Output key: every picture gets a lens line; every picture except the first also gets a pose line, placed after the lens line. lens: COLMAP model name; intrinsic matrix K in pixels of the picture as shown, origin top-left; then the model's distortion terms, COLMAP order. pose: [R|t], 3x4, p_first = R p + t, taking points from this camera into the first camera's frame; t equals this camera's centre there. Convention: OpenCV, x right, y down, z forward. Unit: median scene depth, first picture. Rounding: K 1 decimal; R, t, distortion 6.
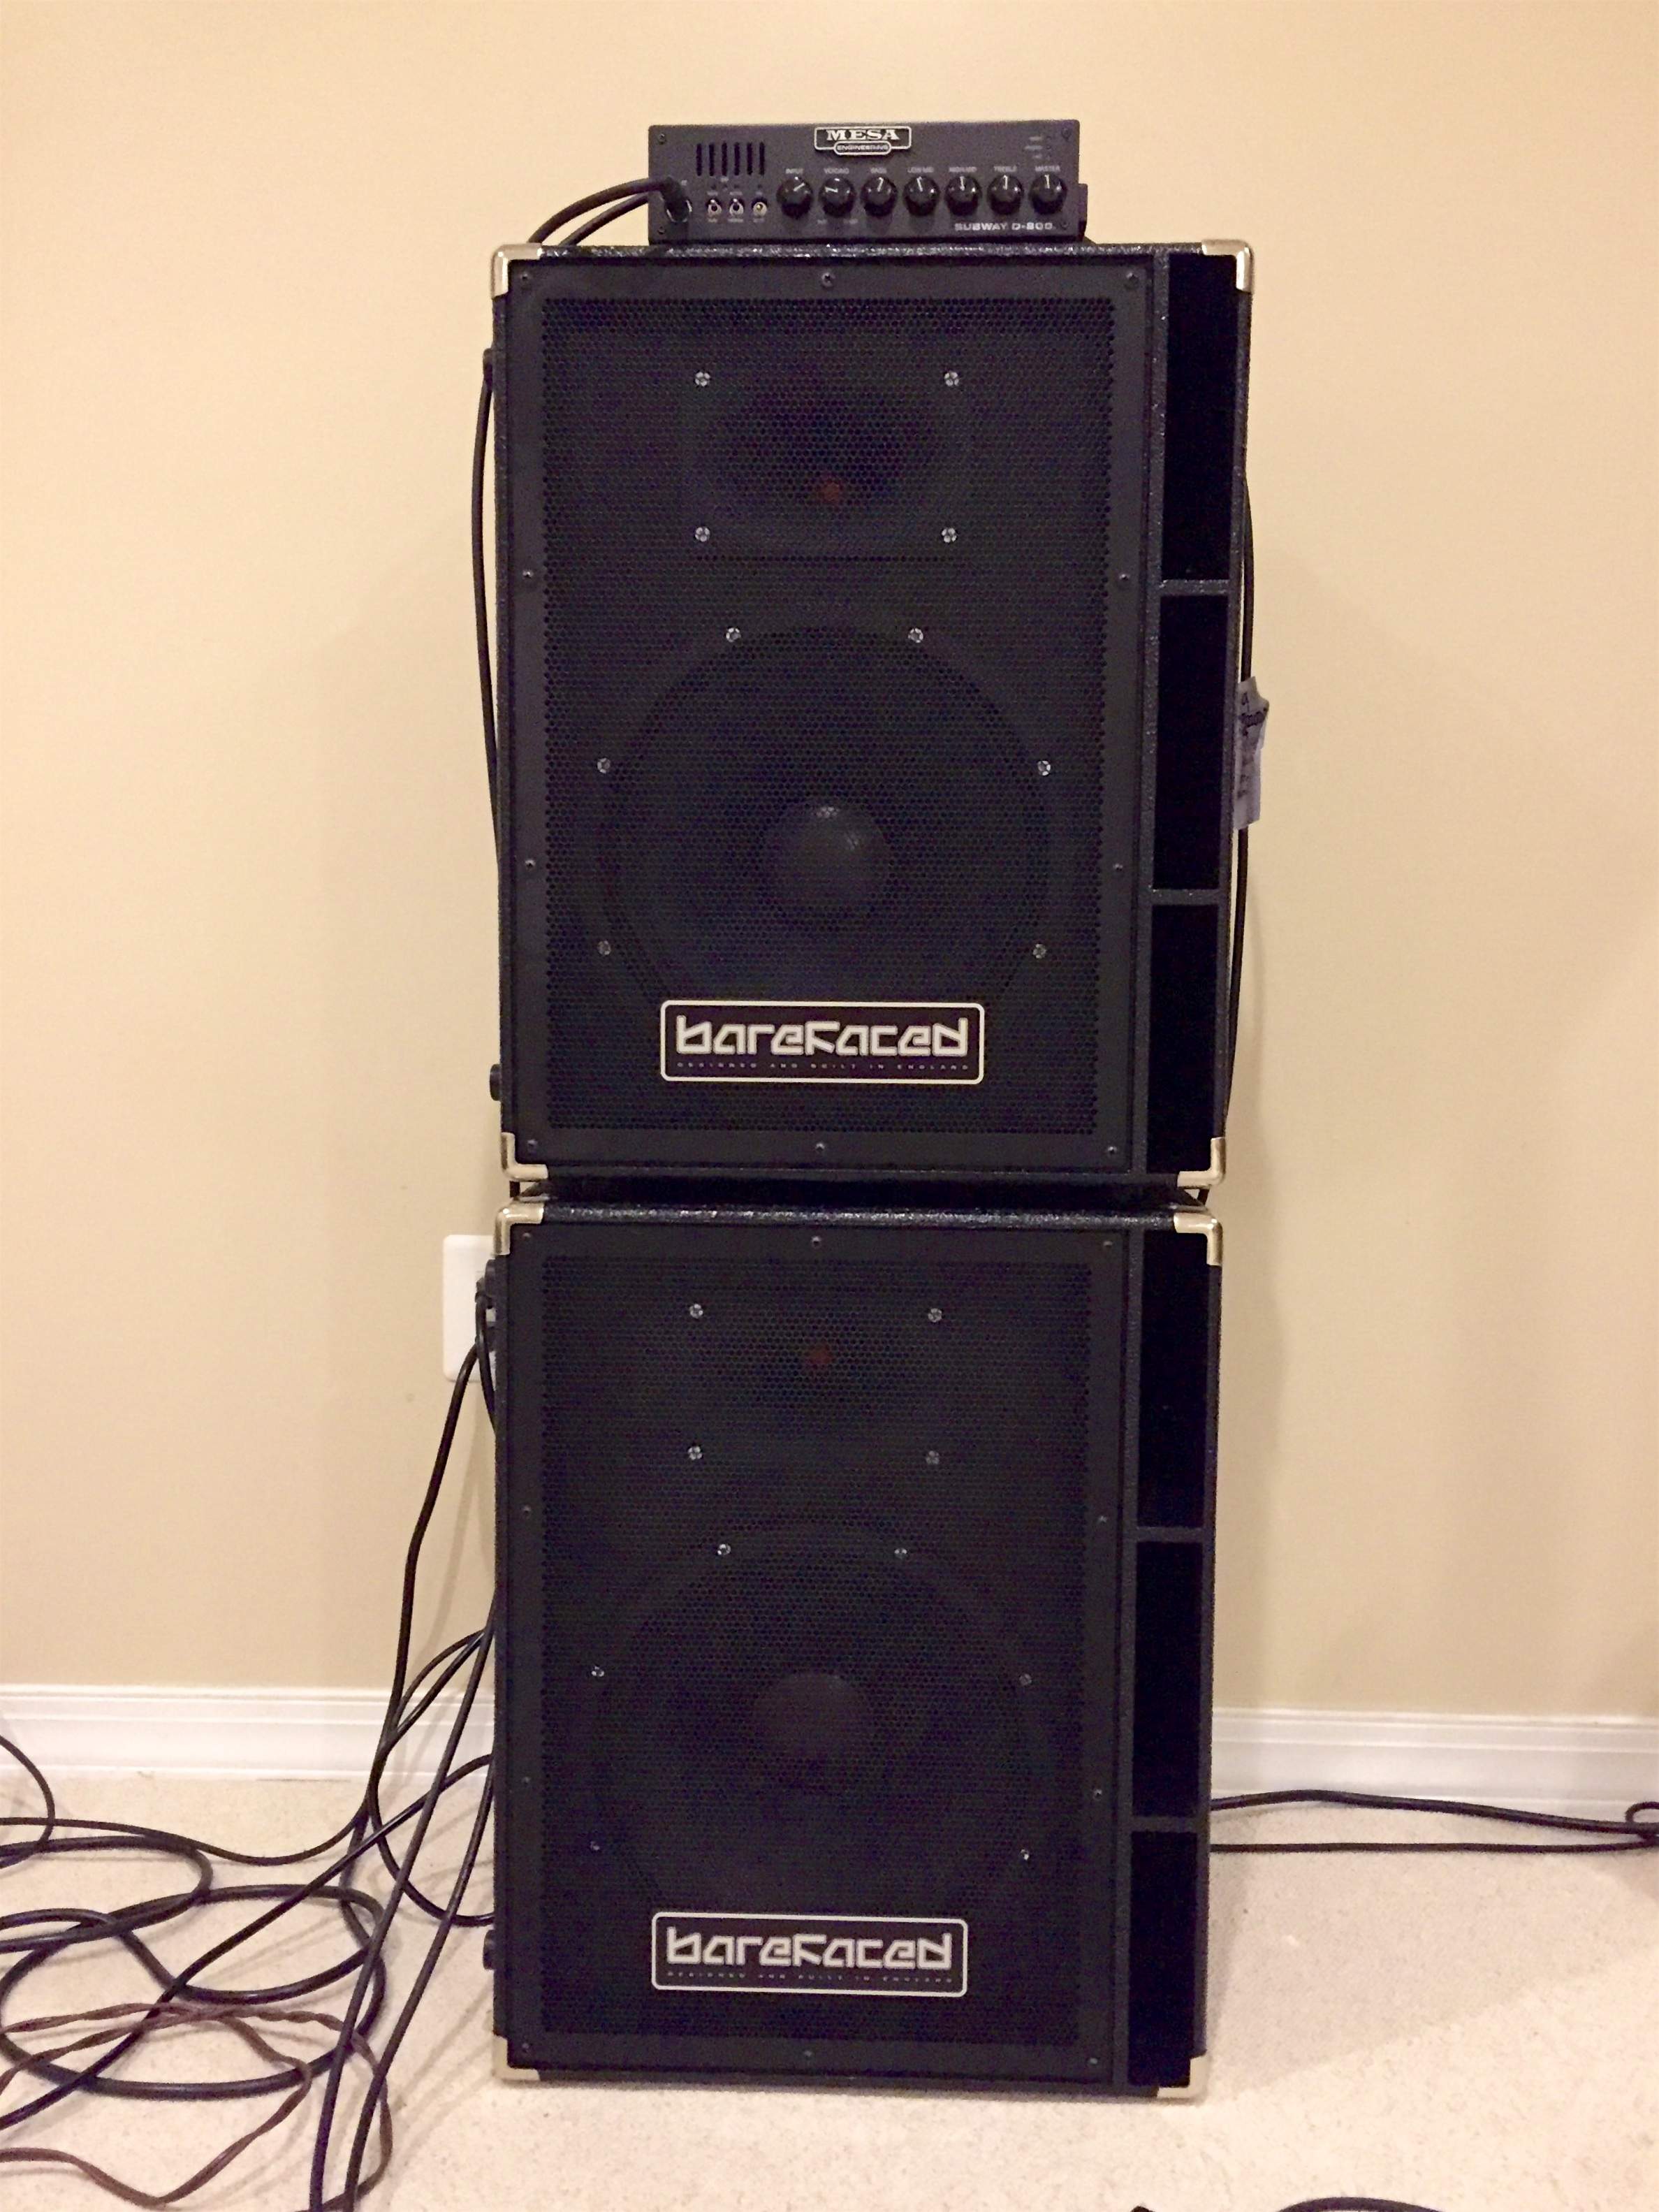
lens RADIAL K [[1881.7, 0, 829.5], [0, 1881.7, 1106.0], [0, 0, 1]] dist [0.059451, -0.060475]
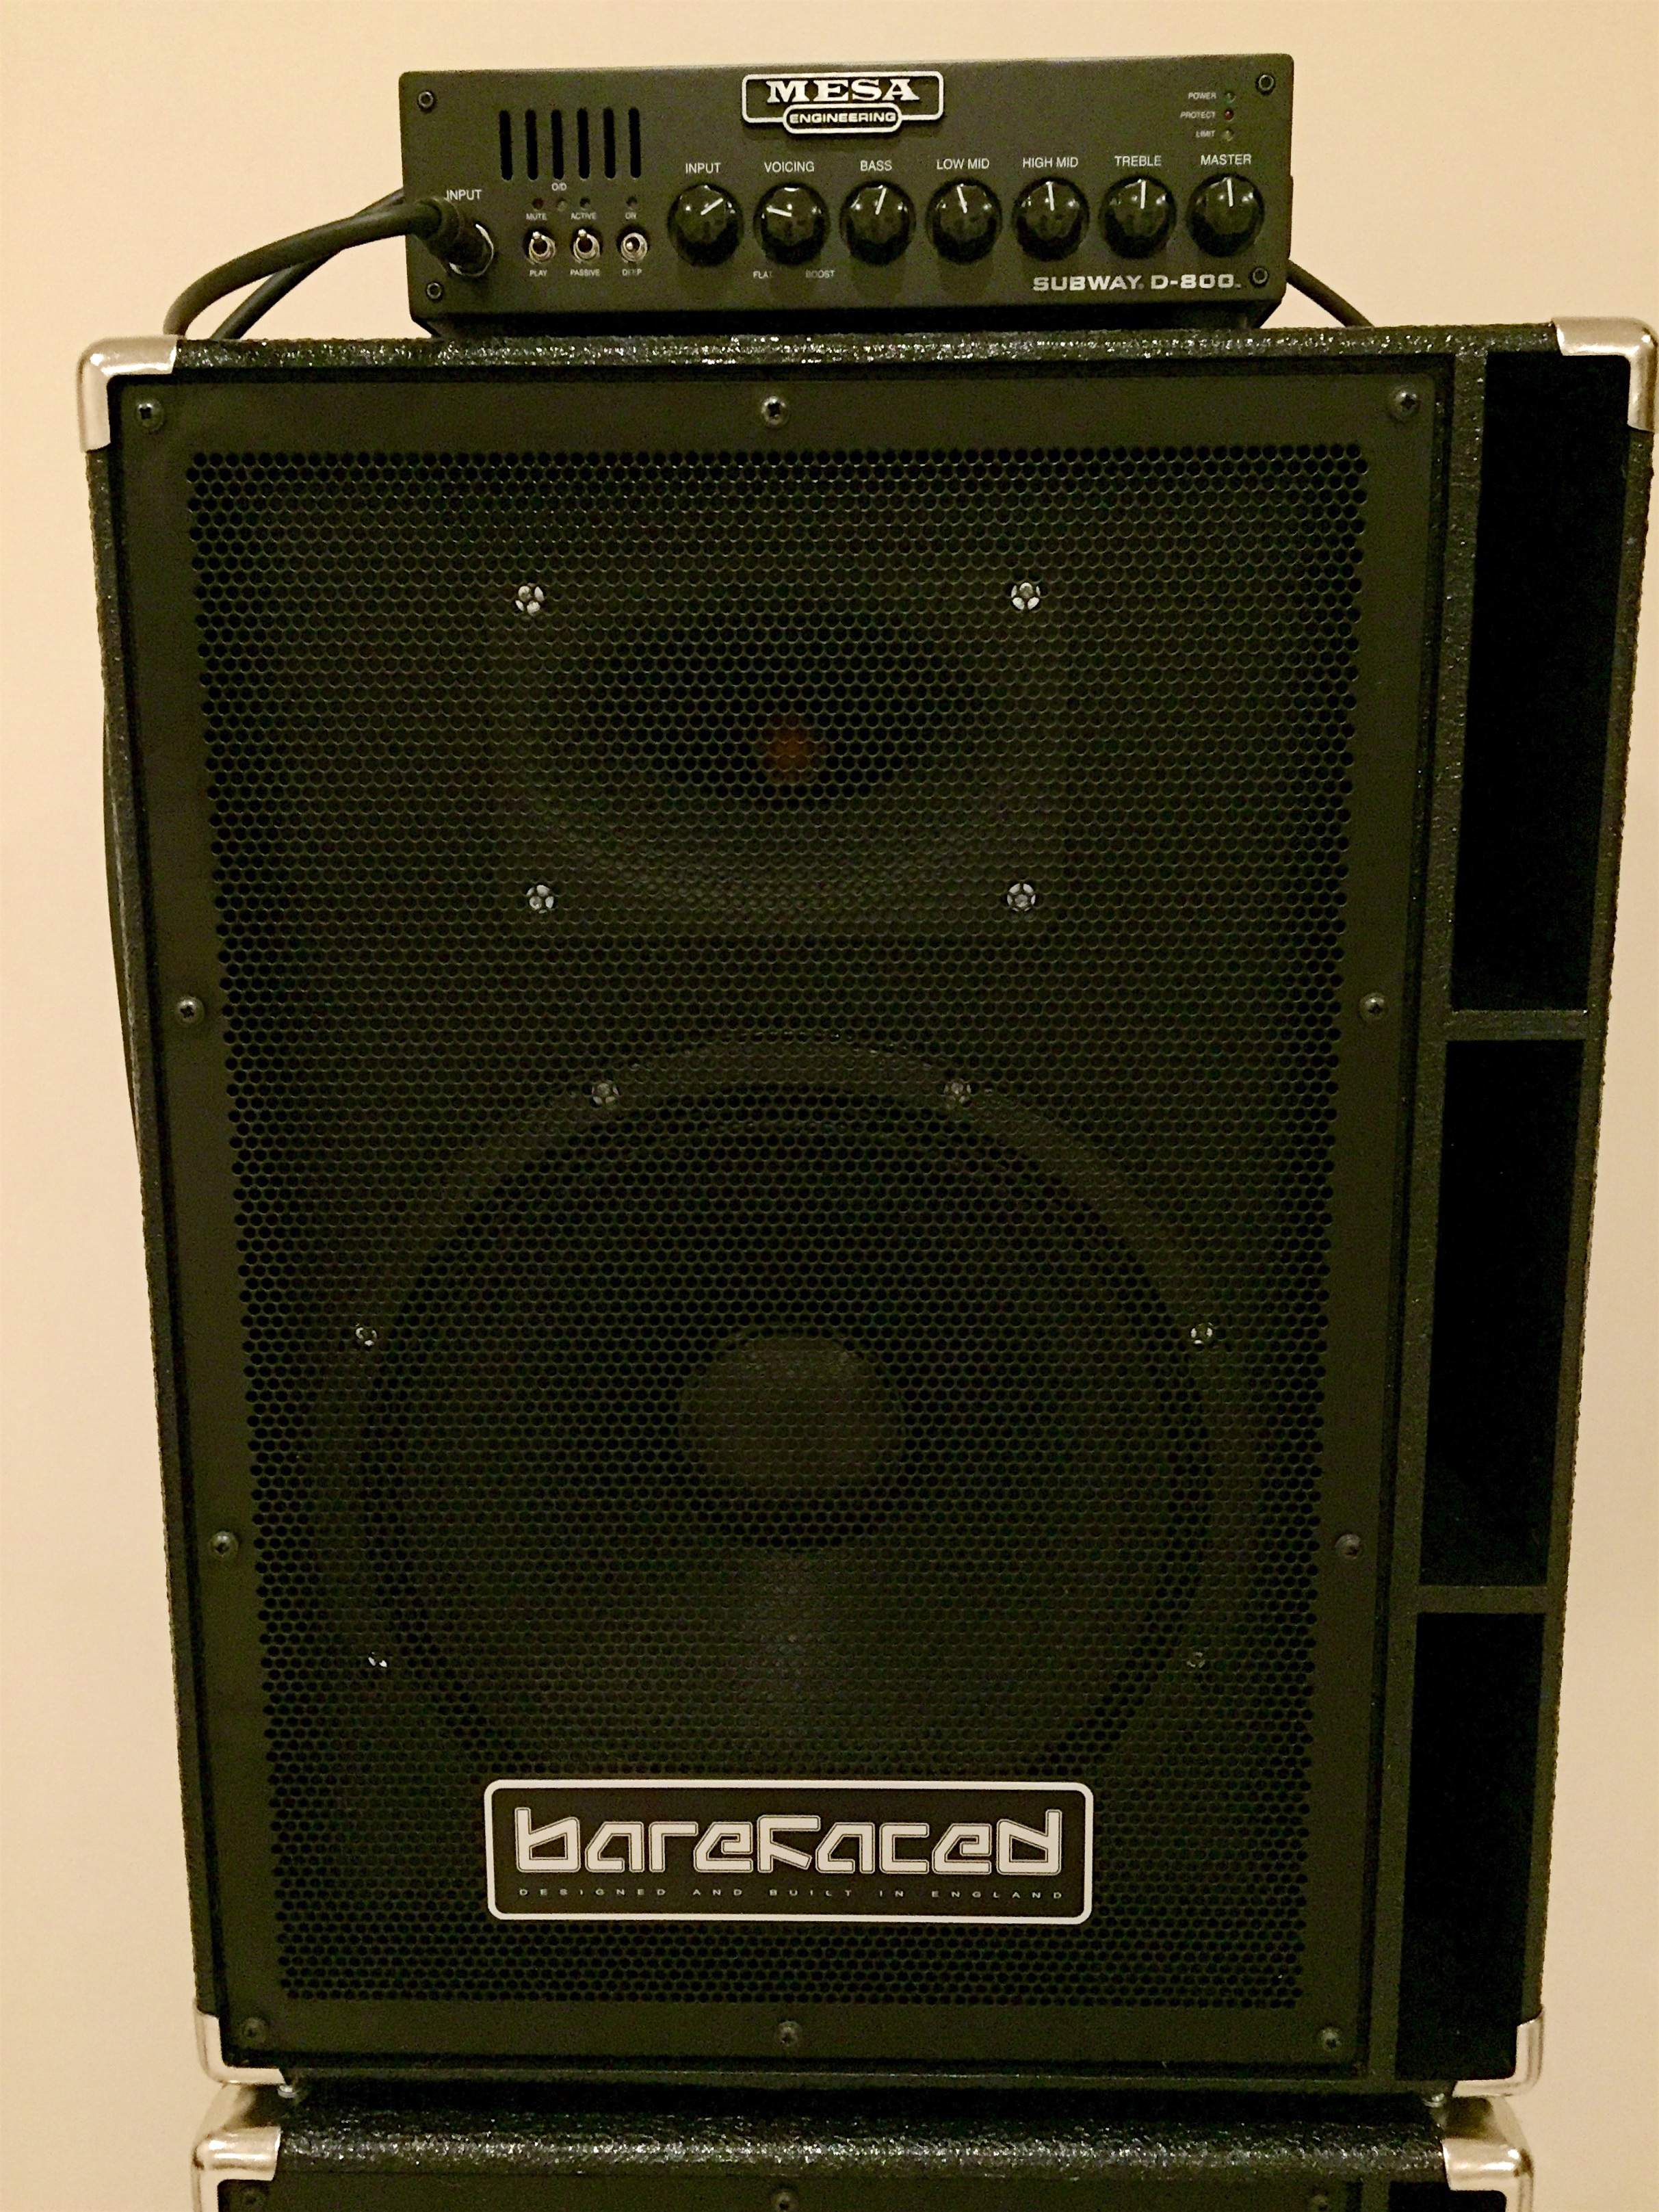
lens RADIAL K [[1881.8, 0, 829.5], [0, 1881.8, 1106.0], [0, 0, 1]] dist [0.059451, -0.060475]
pose [[0.999891, -0.014343, 0.003636, 0.008842], [0.013915, 0.995033, 0.098570, -0.299965], [-0.005032, -0.098509, 0.995123, 0.491867]]
